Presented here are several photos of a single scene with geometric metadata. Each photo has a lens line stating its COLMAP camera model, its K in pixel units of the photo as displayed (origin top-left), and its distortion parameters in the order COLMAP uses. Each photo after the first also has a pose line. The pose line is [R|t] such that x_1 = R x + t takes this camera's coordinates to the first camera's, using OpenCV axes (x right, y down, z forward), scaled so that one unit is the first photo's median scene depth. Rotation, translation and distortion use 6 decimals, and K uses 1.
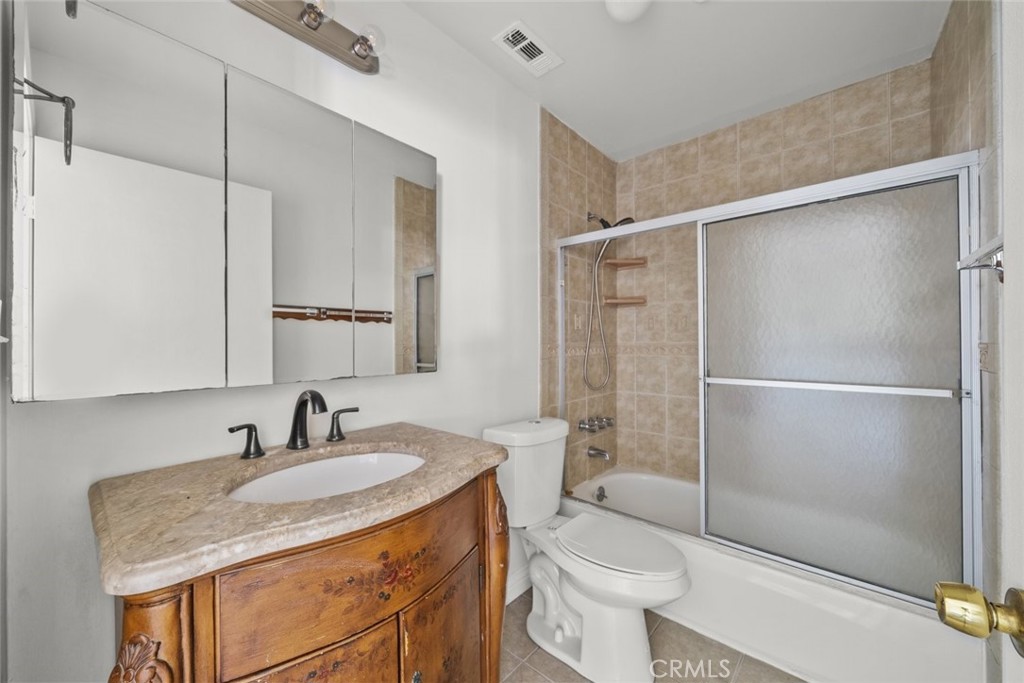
lens RADIAL K [[416.1, 0, 512.0], [0, 416.1, 341.5], [0, 0, 1]] dist [0.000304, 0.000145]
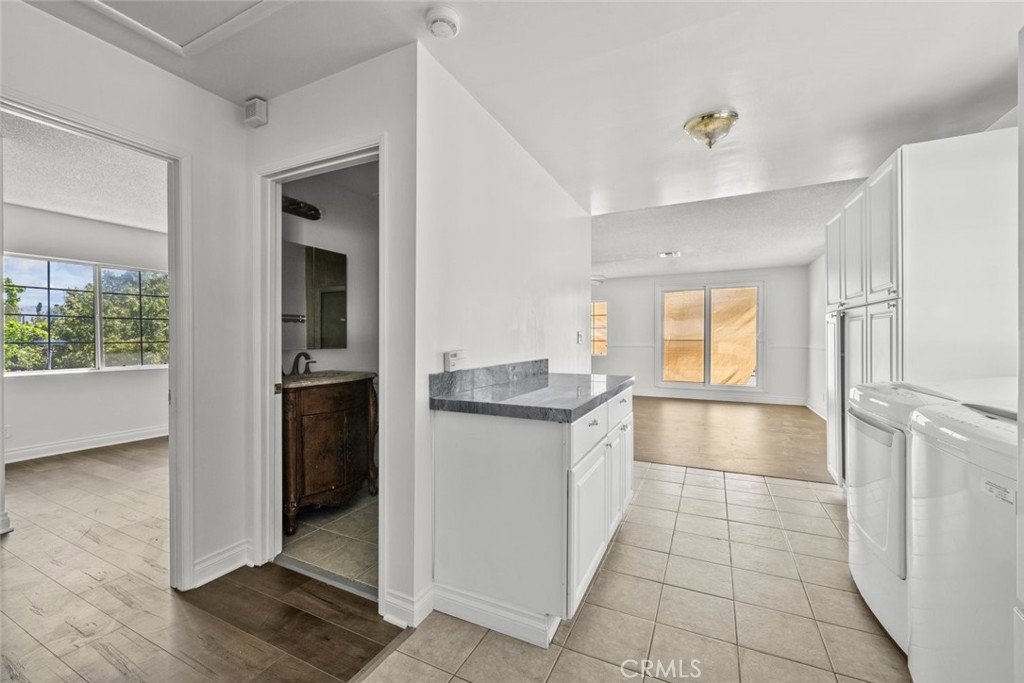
lens RADIAL K [[416.1, 0, 512.0], [0, 416.1, 341.5], [0, 0, 1]] dist [0.000304, 0.000145]
pose [[0.963641, 0.002052, 0.267193, 0.108768], [-0.005956, 0.999887, 0.013802, -0.003351], [-0.267134, -0.014892, 0.963544, -1.803633]]
